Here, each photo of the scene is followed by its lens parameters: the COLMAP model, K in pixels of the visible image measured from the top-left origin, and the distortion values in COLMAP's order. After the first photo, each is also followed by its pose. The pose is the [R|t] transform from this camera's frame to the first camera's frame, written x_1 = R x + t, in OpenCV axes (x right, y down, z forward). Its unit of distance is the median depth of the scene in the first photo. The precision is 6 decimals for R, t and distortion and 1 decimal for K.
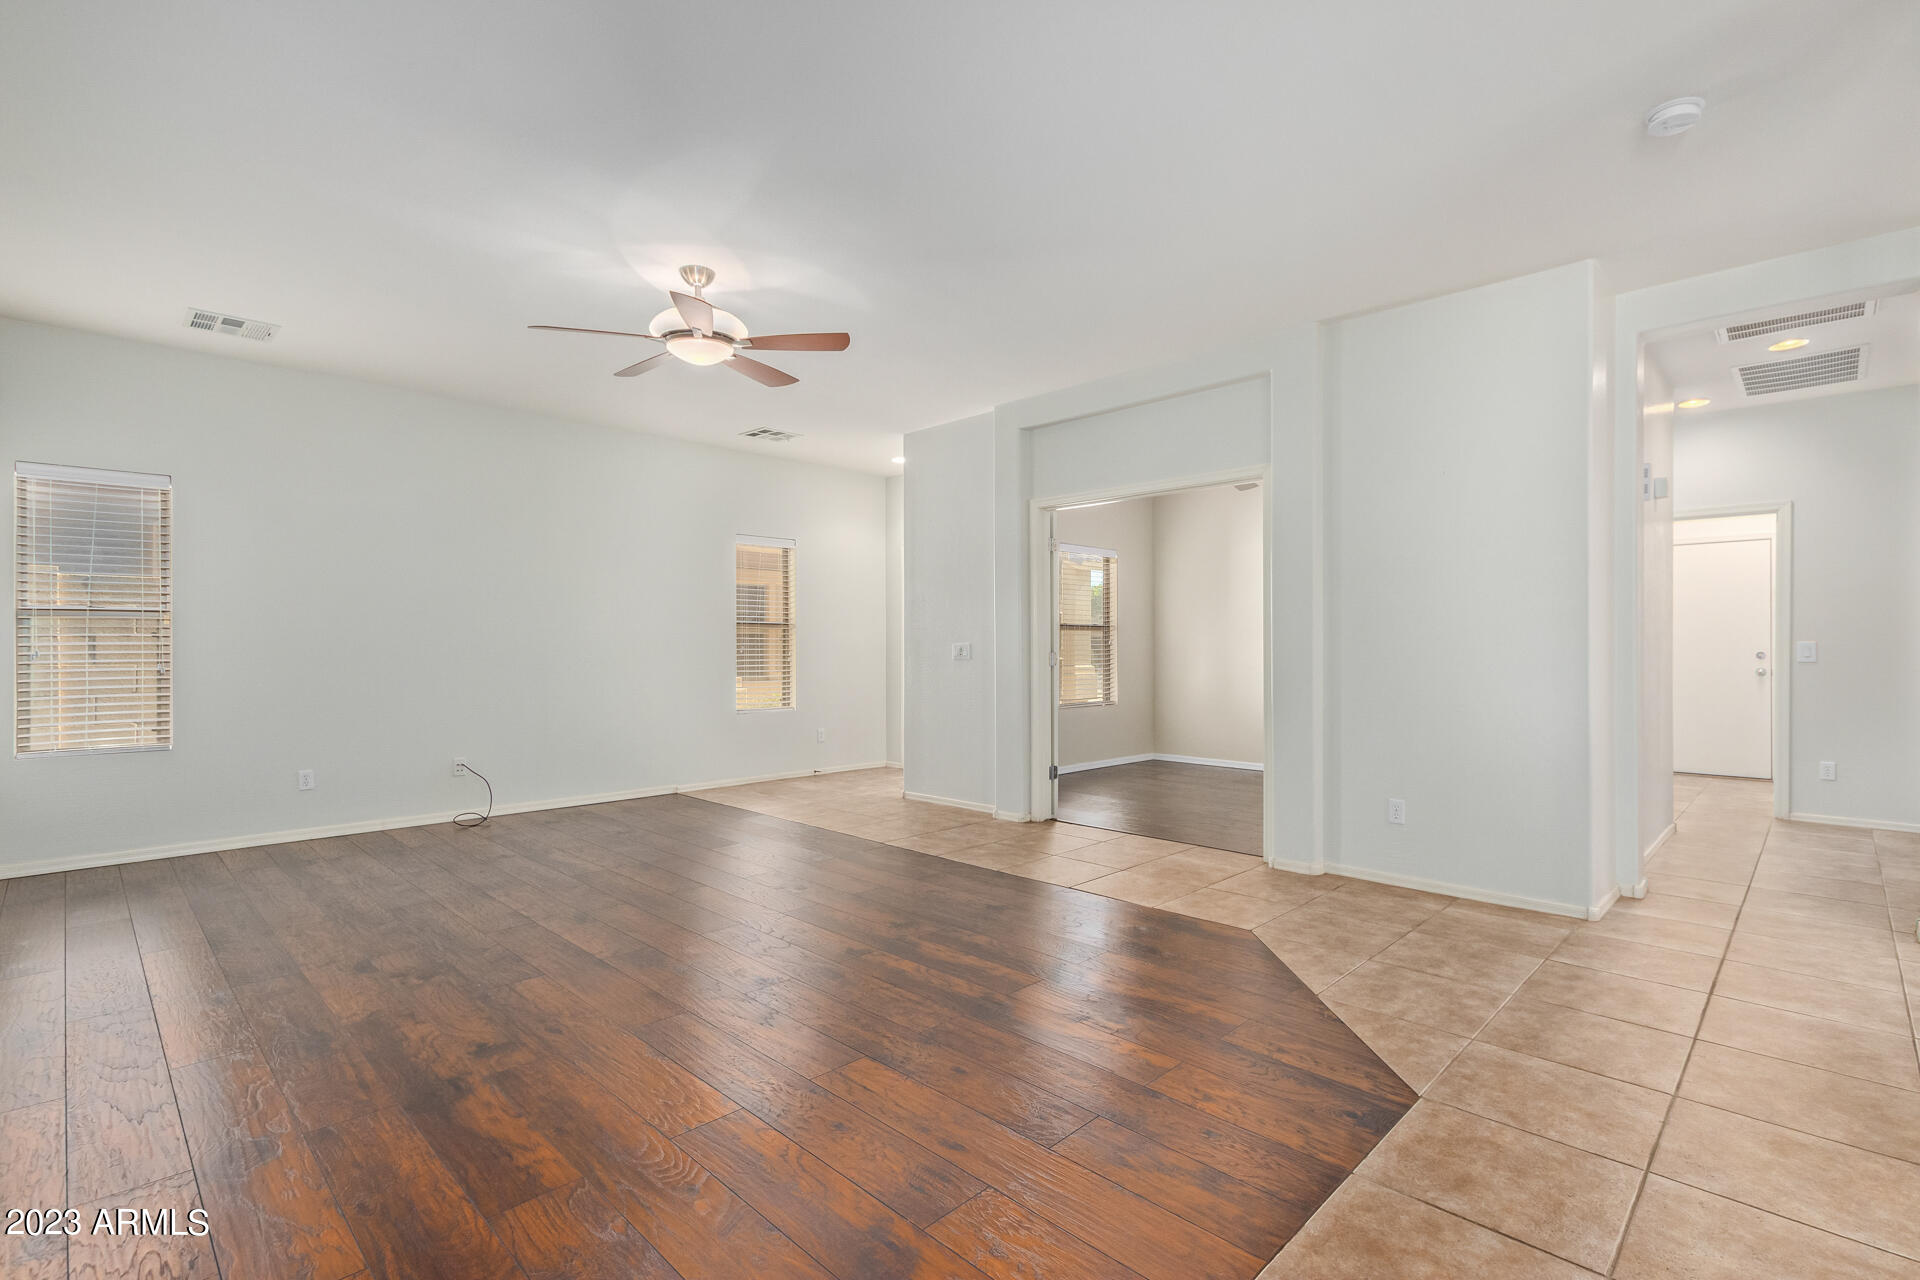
lens RADIAL K [[882.2, 0, 969.7], [0, 882.2, 650.6], [0, 0, 1]] dist [0.013665, -0.007631]
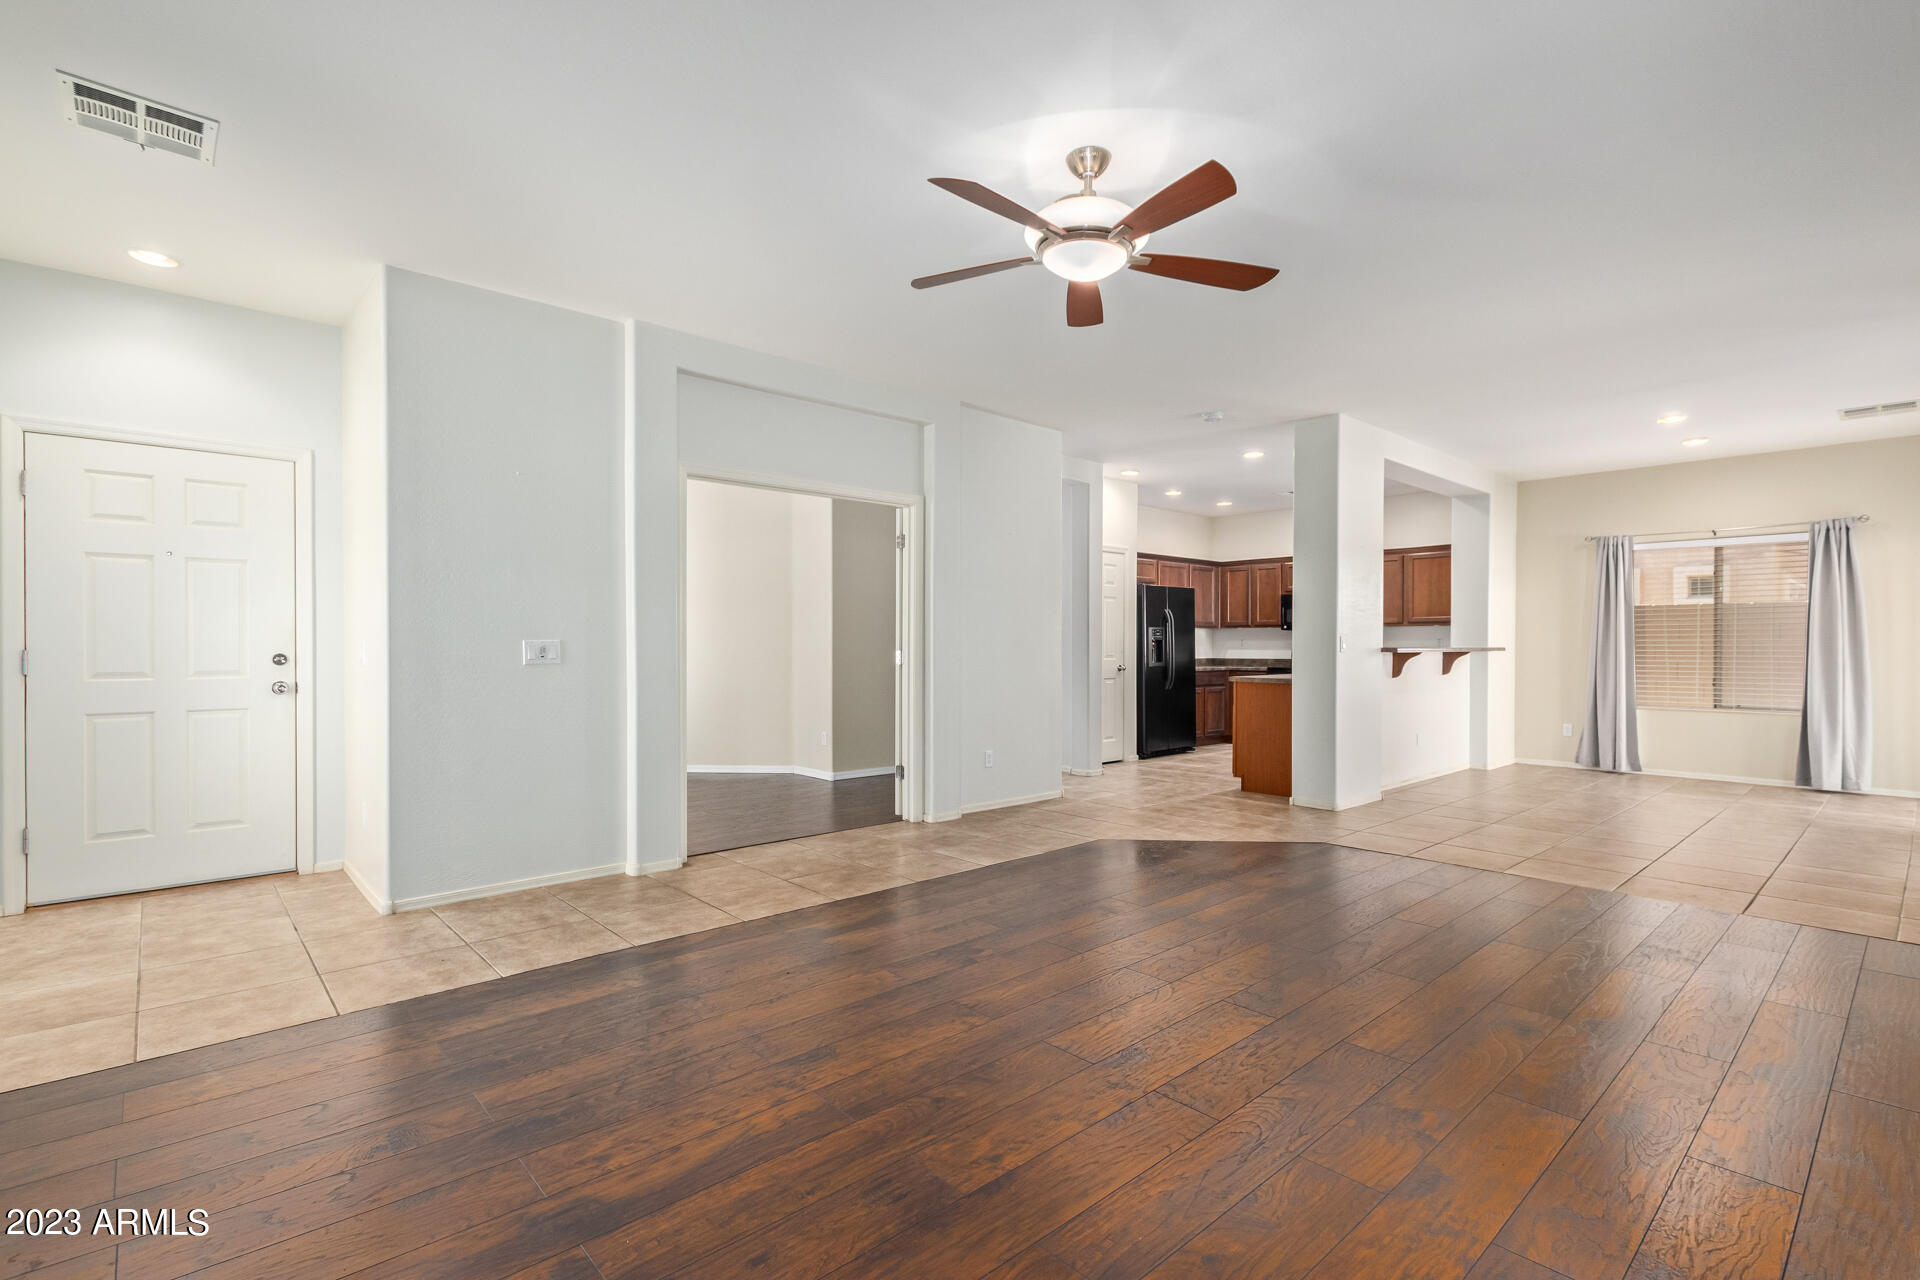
lens RADIAL K [[882.2, 0, 969.7], [0, 882.2, 650.6], [0, 0, 1]] dist [0.013665, -0.007631]
pose [[0.056515, -0.003697, 0.998395, -0.935516], [0.001372, 0.999992, 0.003626, -0.002753], [-0.998401, 0.001165, 0.056519, 0.916881]]
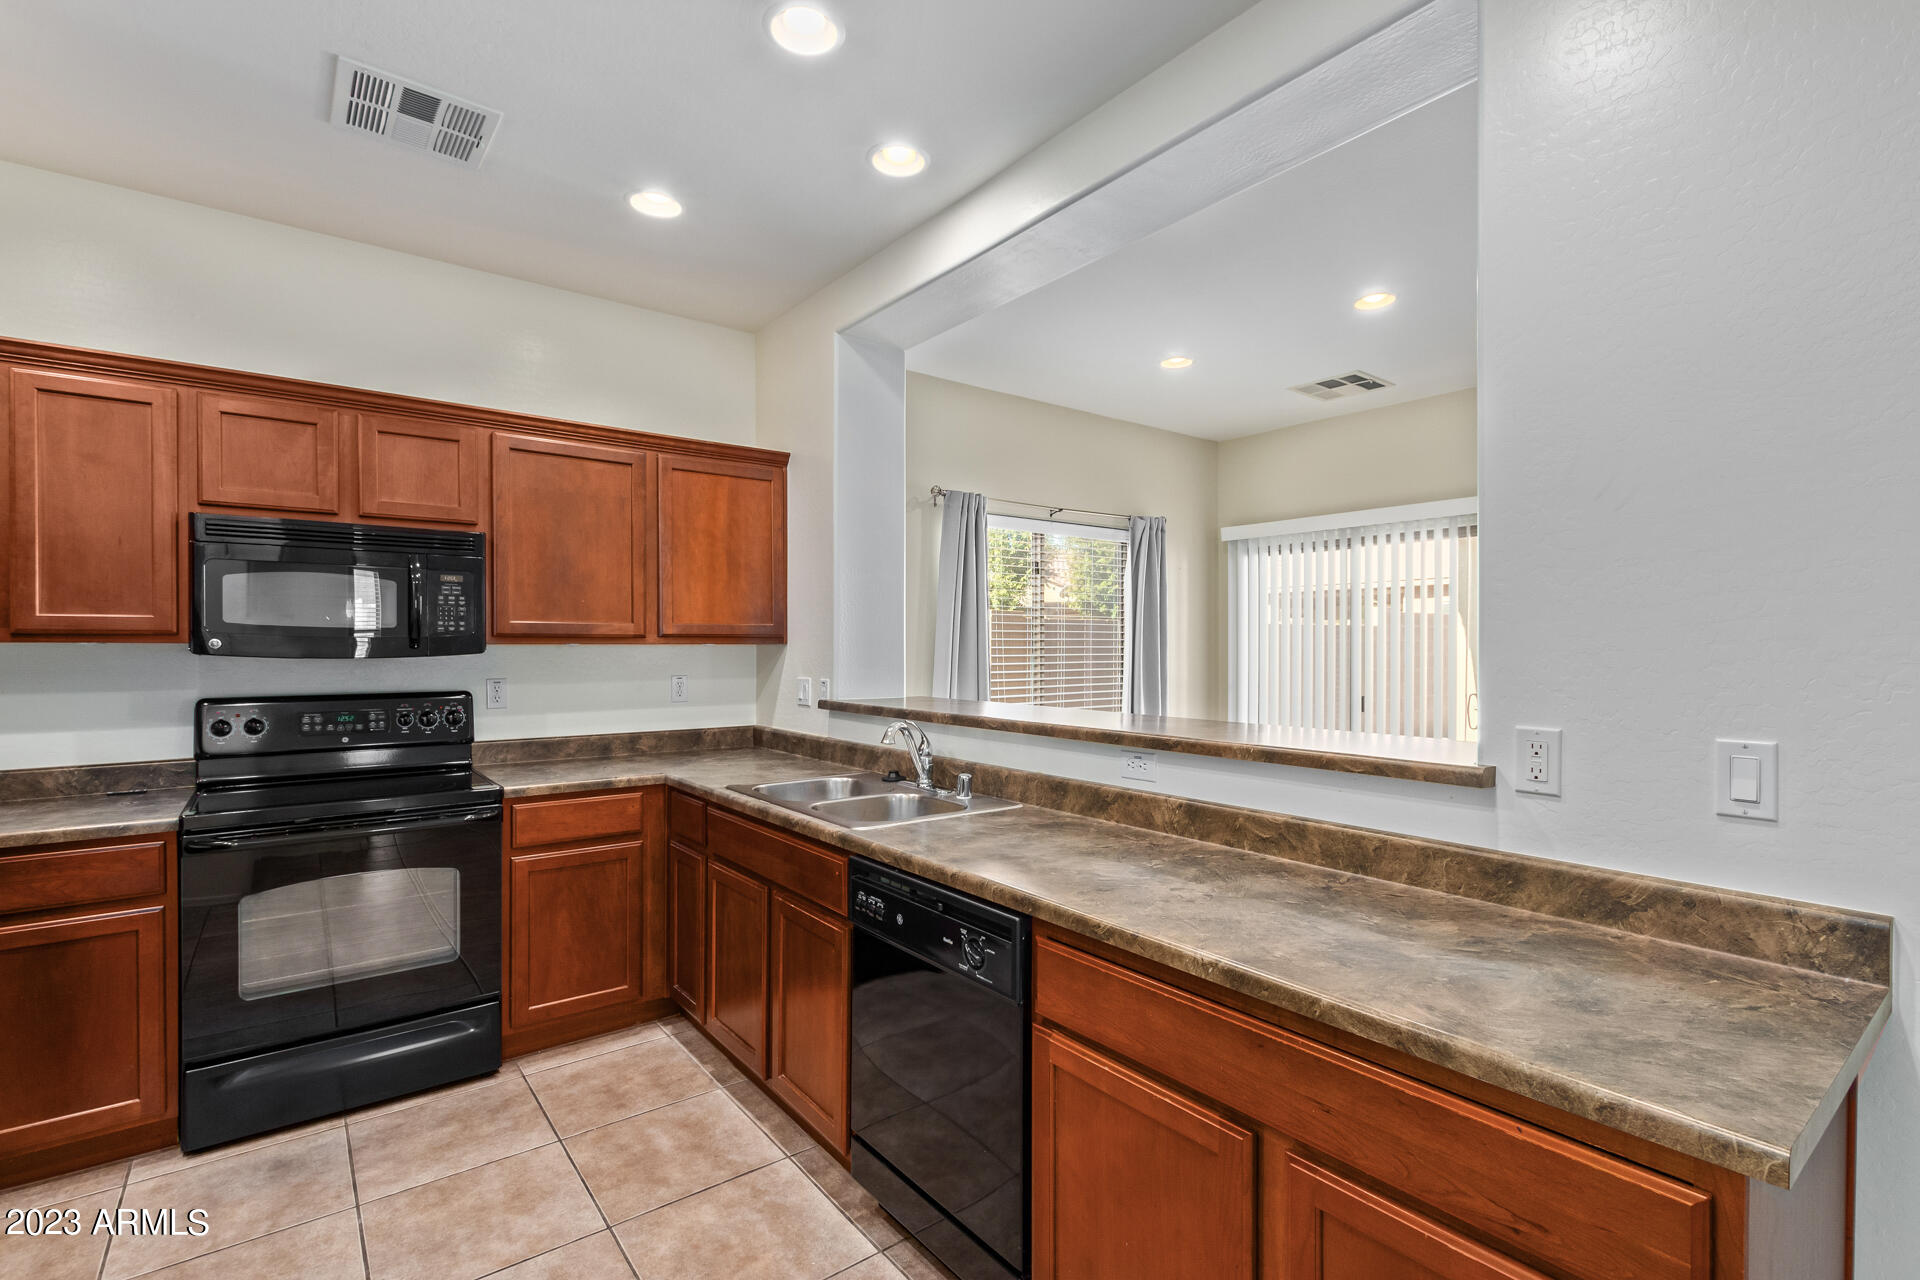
lens RADIAL K [[882.2, 0, 969.7], [0, 882.2, 650.6], [0, 0, 1]] dist [0.013665, -0.007631]
pose [[-0.991124, 0.000747, 0.132939, 0.807507], [0.002354, 0.999926, 0.011928, -0.054423], [-0.132921, 0.012135, -0.991052, 0.744878]]
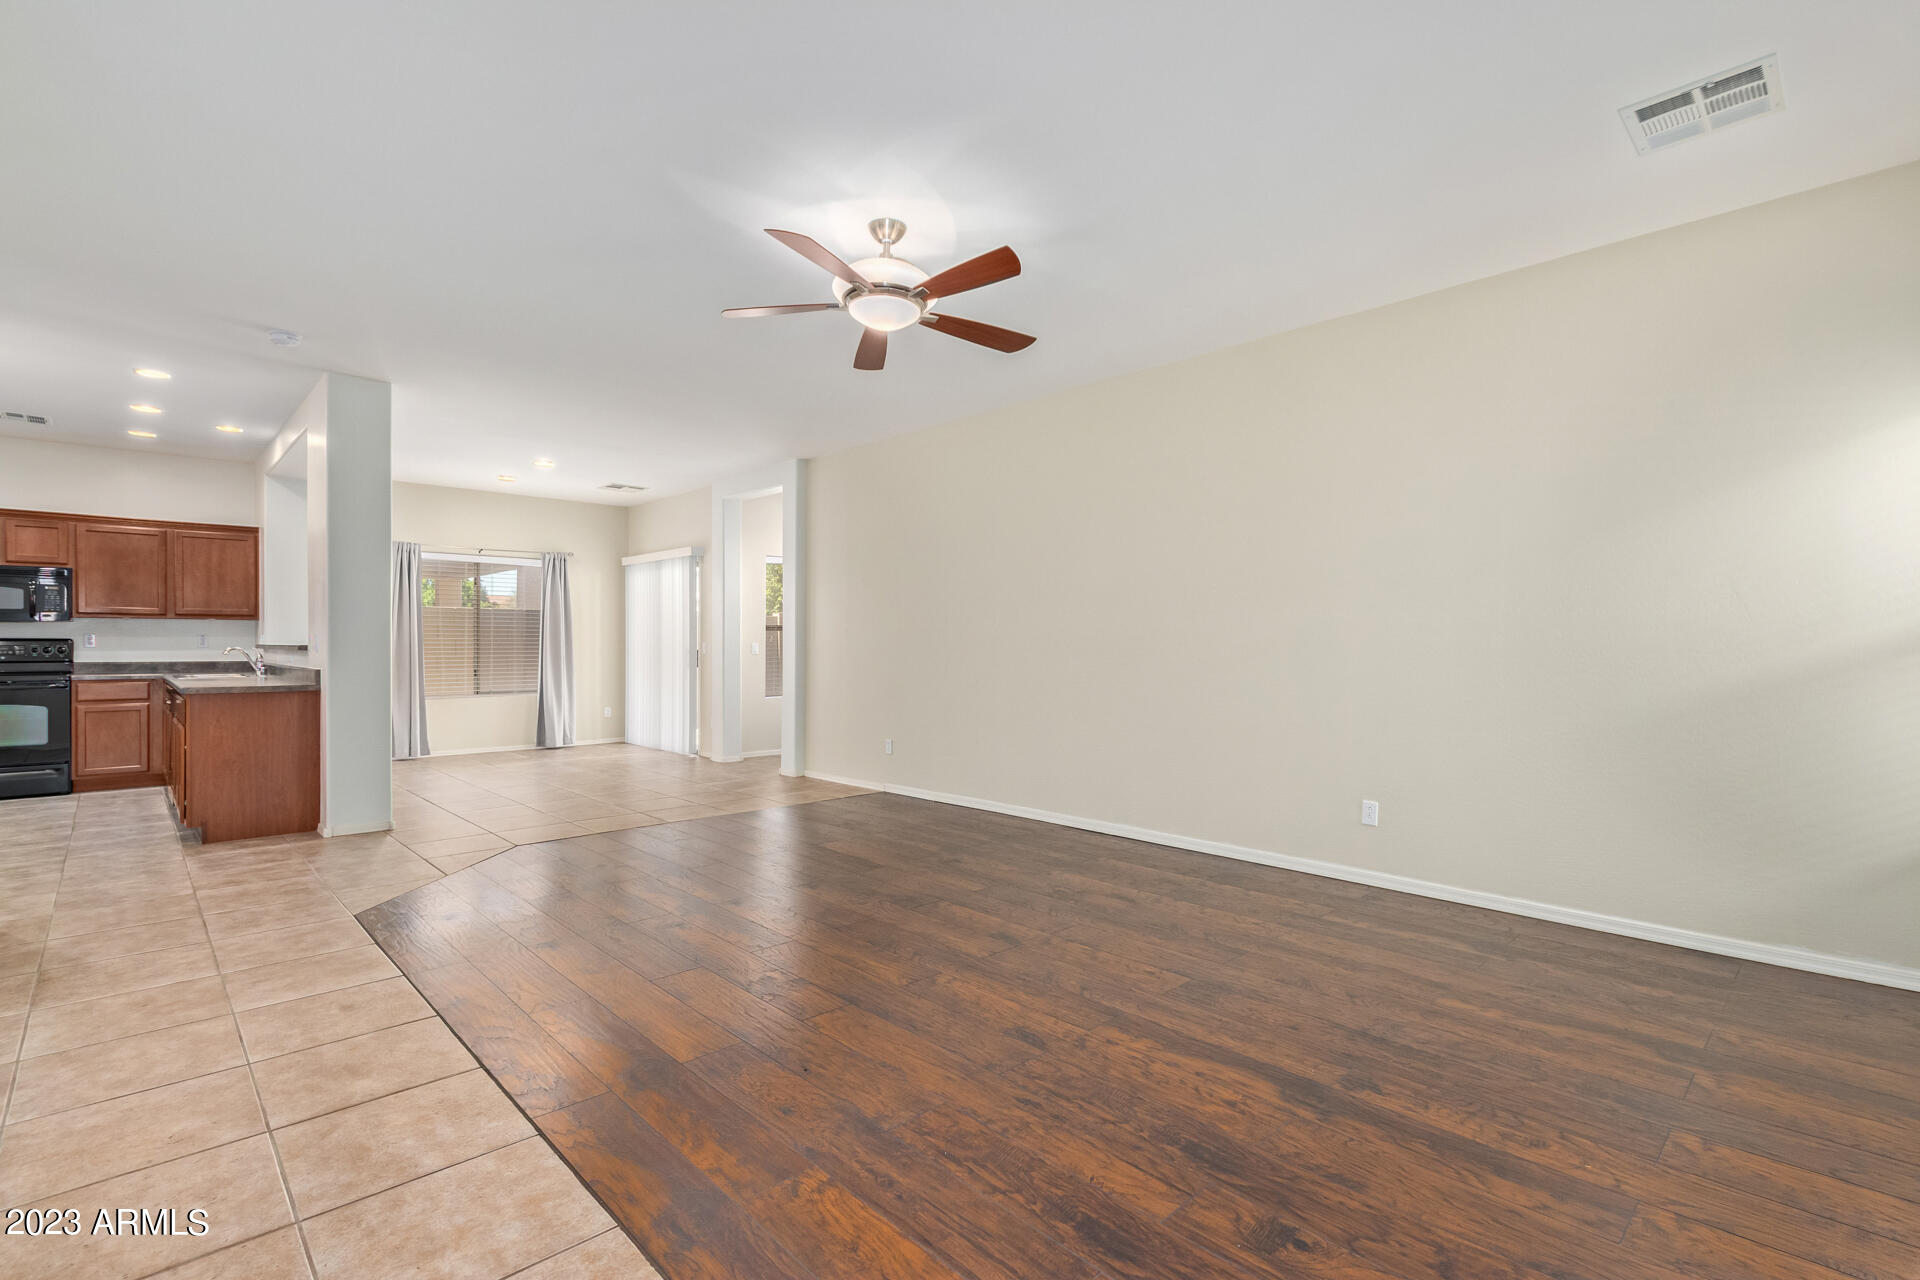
lens RADIAL K [[882.2, 0, 969.7], [0, 882.2, 650.6], [0, 0, 1]] dist [0.013665, -0.007631]
pose [[-0.999573, 0.000704, 0.029227, -0.361848], [0.001035, 0.999935, 0.011326, -0.008591], [-0.029217, 0.011351, -0.999509, 1.638006]]
